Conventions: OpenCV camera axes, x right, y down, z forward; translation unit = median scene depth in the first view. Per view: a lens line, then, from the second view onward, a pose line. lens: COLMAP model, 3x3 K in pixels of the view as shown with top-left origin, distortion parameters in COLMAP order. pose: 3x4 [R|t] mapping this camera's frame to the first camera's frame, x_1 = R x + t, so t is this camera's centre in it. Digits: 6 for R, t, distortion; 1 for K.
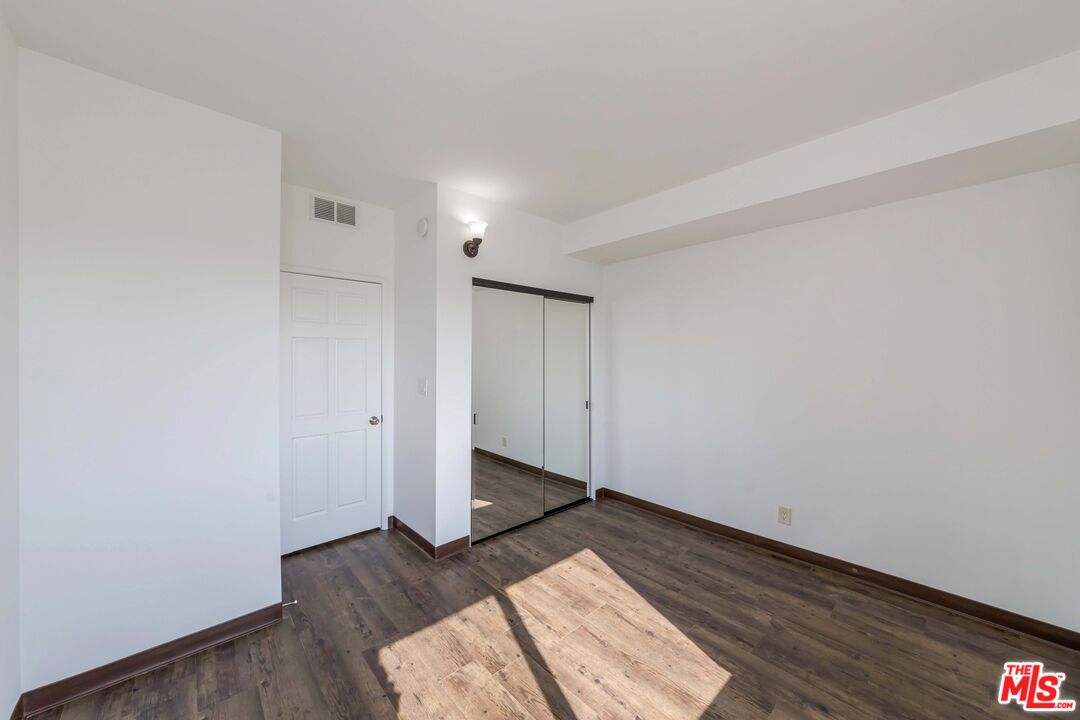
lens RADIAL K [[388.4, 0, 532.3], [0, 388.4, 349.8], [0, 0, 1]] dist [-0.001838, 0.000262]
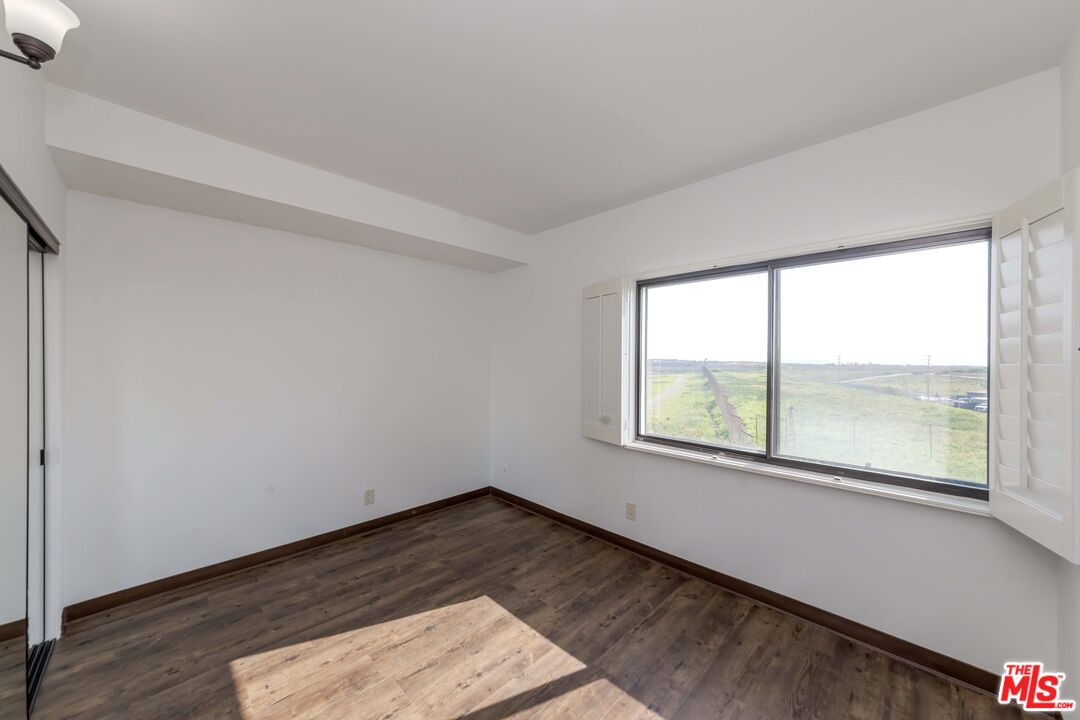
lens RADIAL K [[388.4, 0, 536.1], [0, 388.4, 366.6], [0, 0, 1]] dist [-0.001838, 0.000262]
pose [[-0.027263, -0.019462, 0.999439, -0.607345], [-0.019873, 0.999623, 0.018924, 0.003419], [-0.999431, -0.019346, -0.027639, 0.628957]]
